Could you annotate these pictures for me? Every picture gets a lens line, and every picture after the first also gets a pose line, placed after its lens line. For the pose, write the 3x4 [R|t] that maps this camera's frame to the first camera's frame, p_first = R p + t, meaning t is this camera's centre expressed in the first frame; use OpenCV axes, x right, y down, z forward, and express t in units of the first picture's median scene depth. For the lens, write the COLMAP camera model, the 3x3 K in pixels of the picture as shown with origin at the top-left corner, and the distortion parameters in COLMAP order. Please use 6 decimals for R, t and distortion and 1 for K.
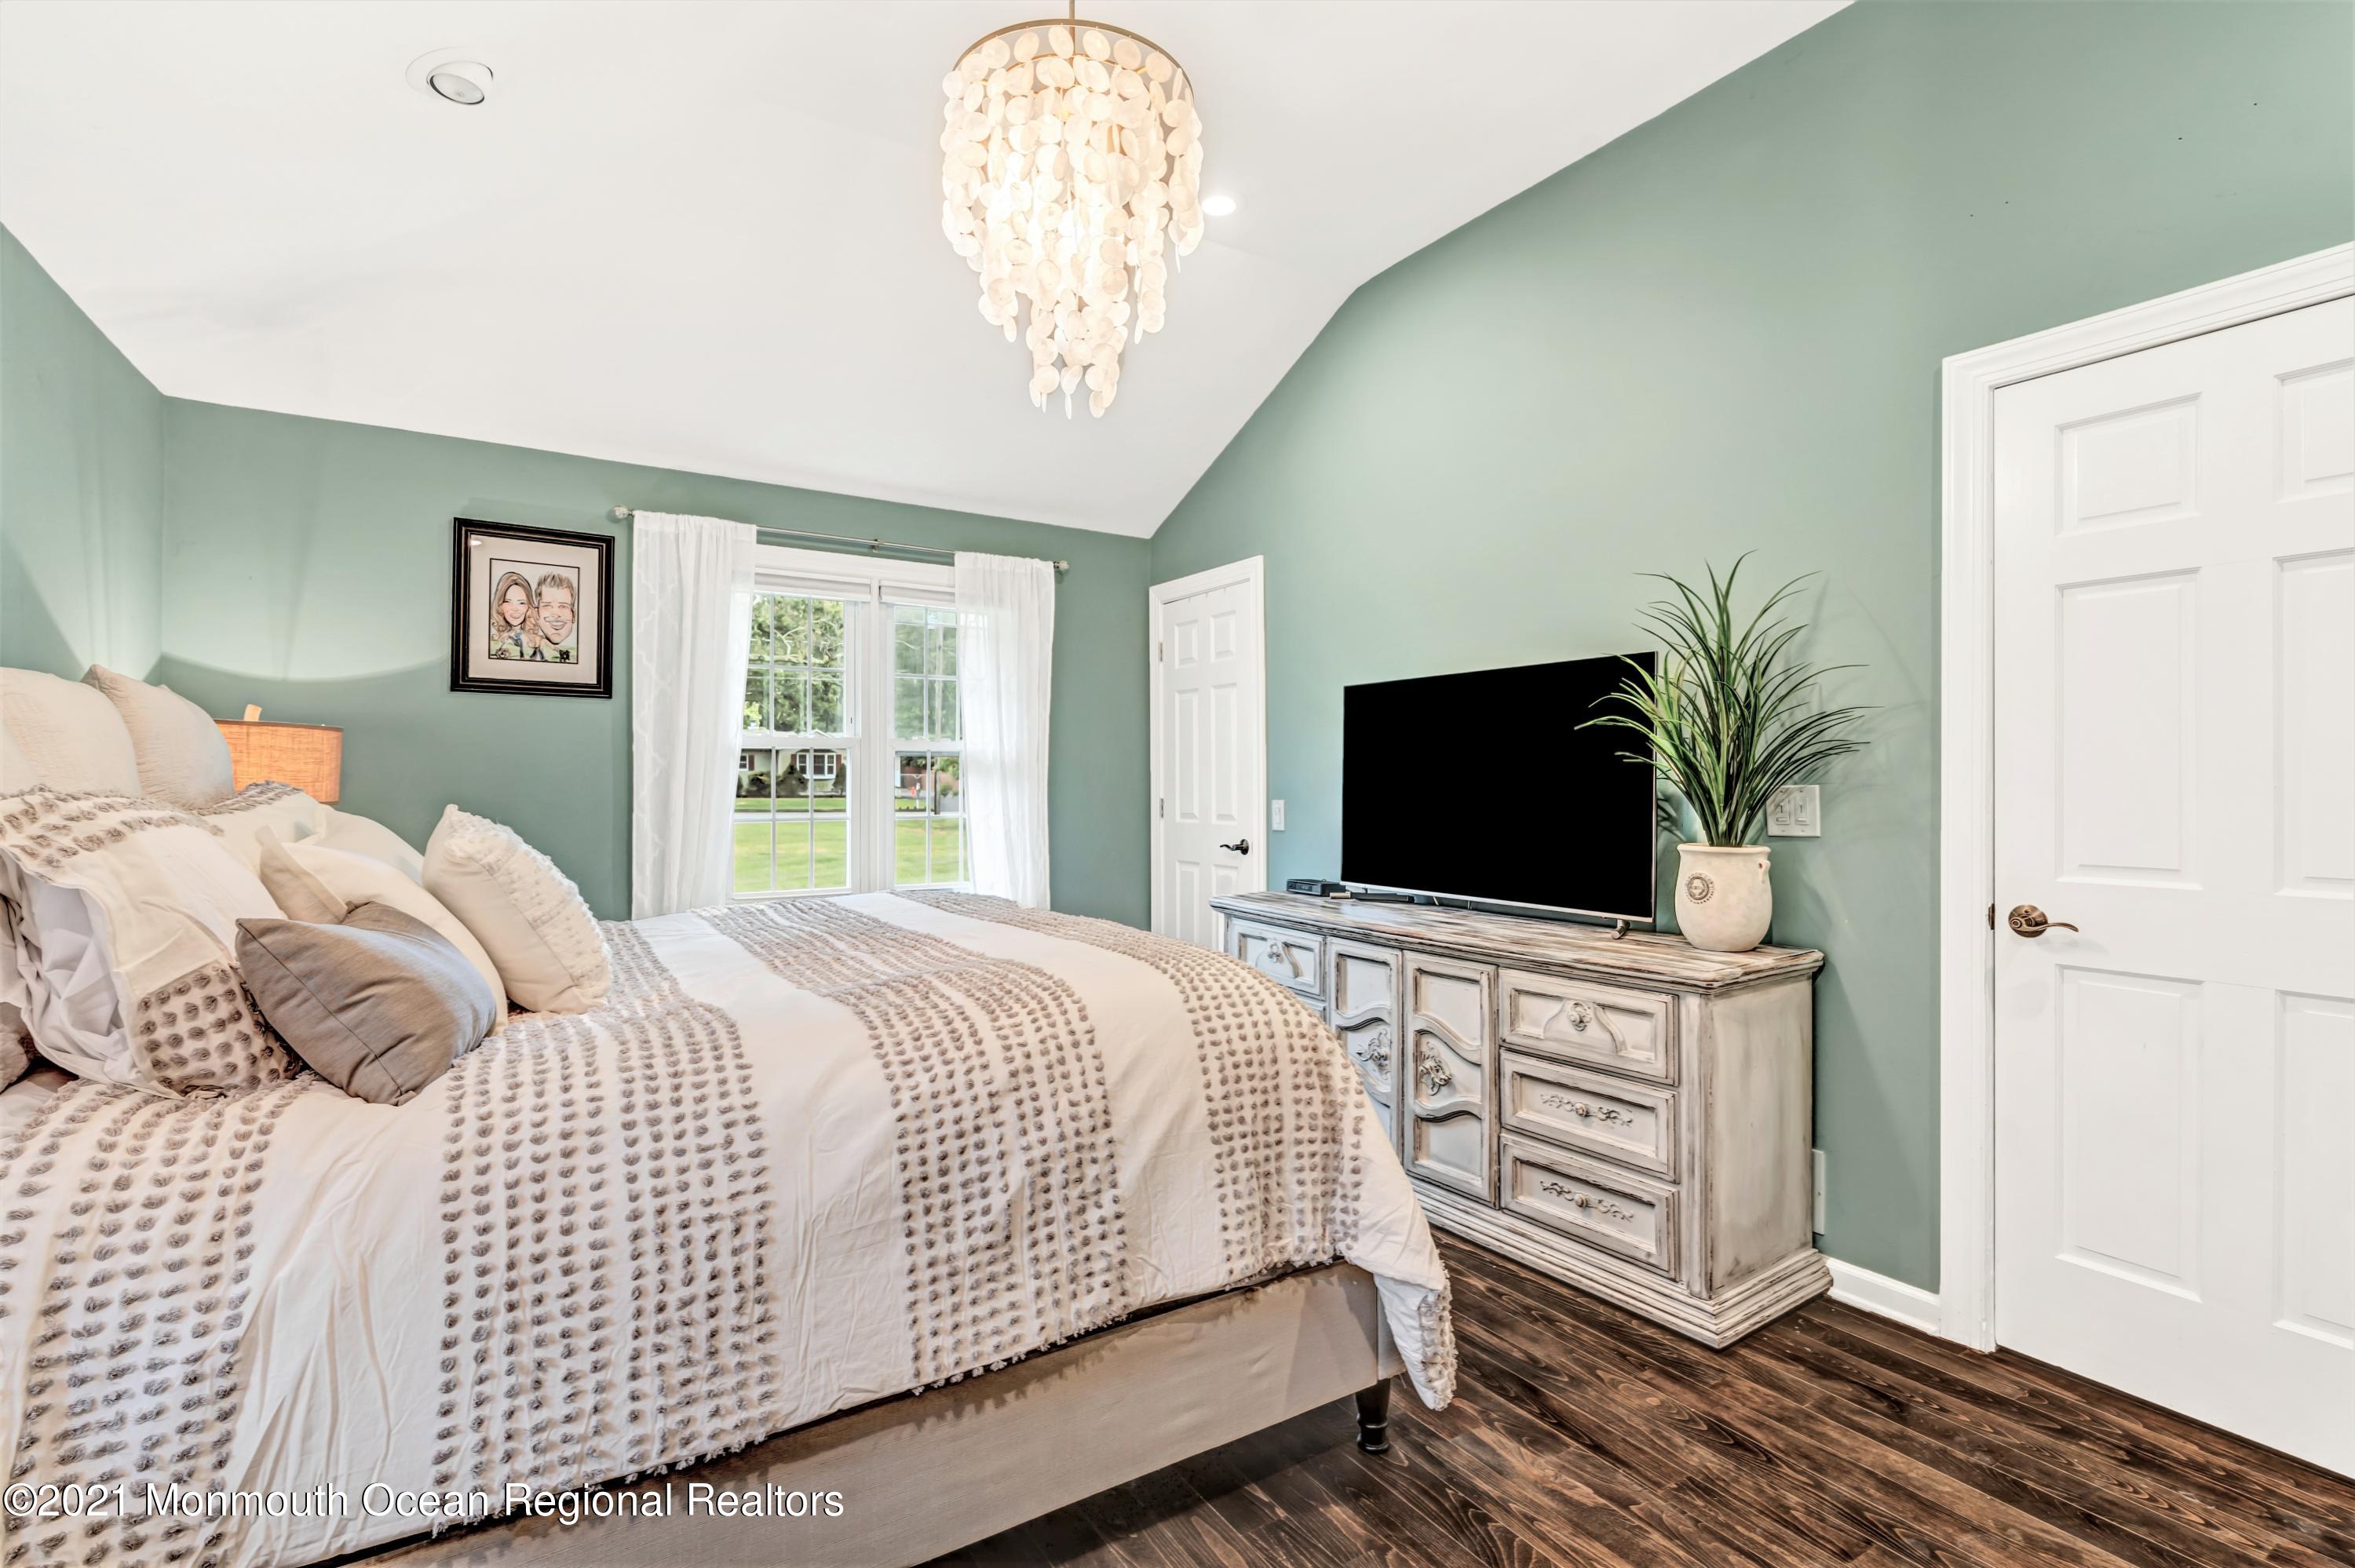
lens RADIAL K [[1062.3, 0, 1177.5], [0, 1062.3, 784.0], [0, 0, 1]] dist [-0.012147, 0.004745]
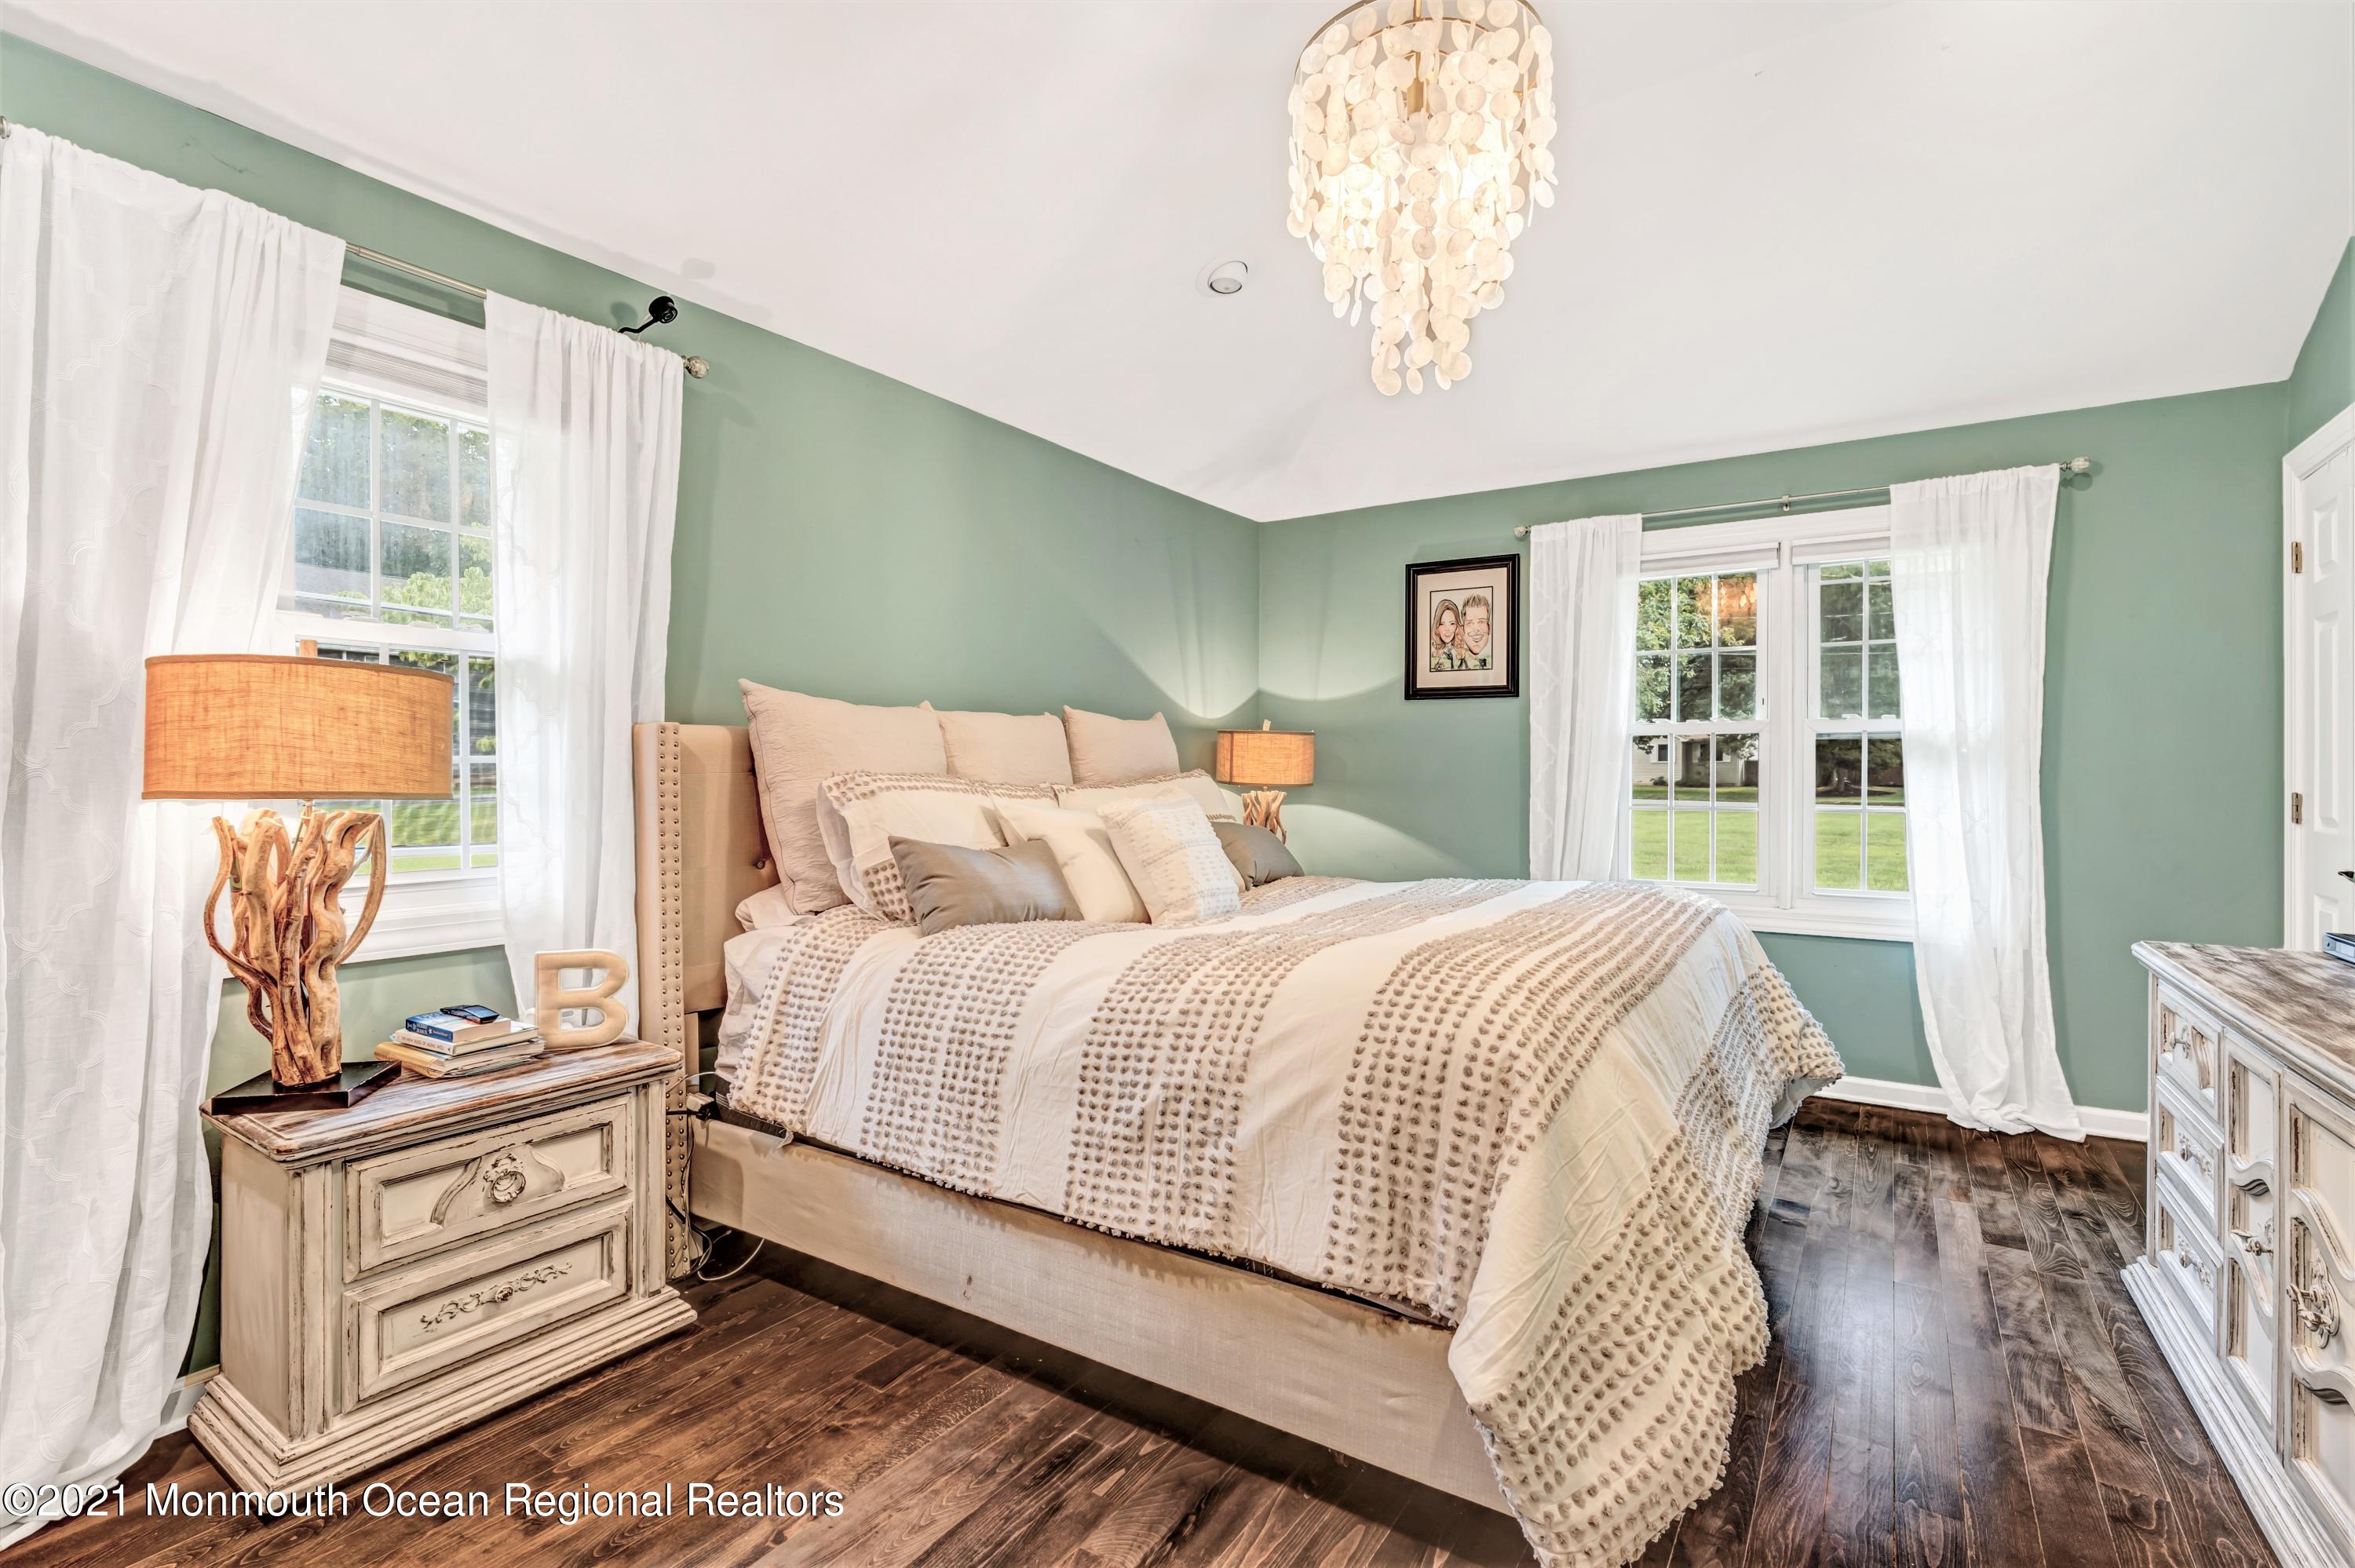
lens RADIAL K [[1062.3, 0, 1177.5], [0, 1062.3, 784.0], [0, 0, 1]] dist [-0.012147, 0.004745]
pose [[0.426320, 0.006416, -0.904549, 0.823078], [0.000698, 0.999972, 0.007421, 0.010109], [0.904572, -0.003795, 0.426304, 0.446287]]
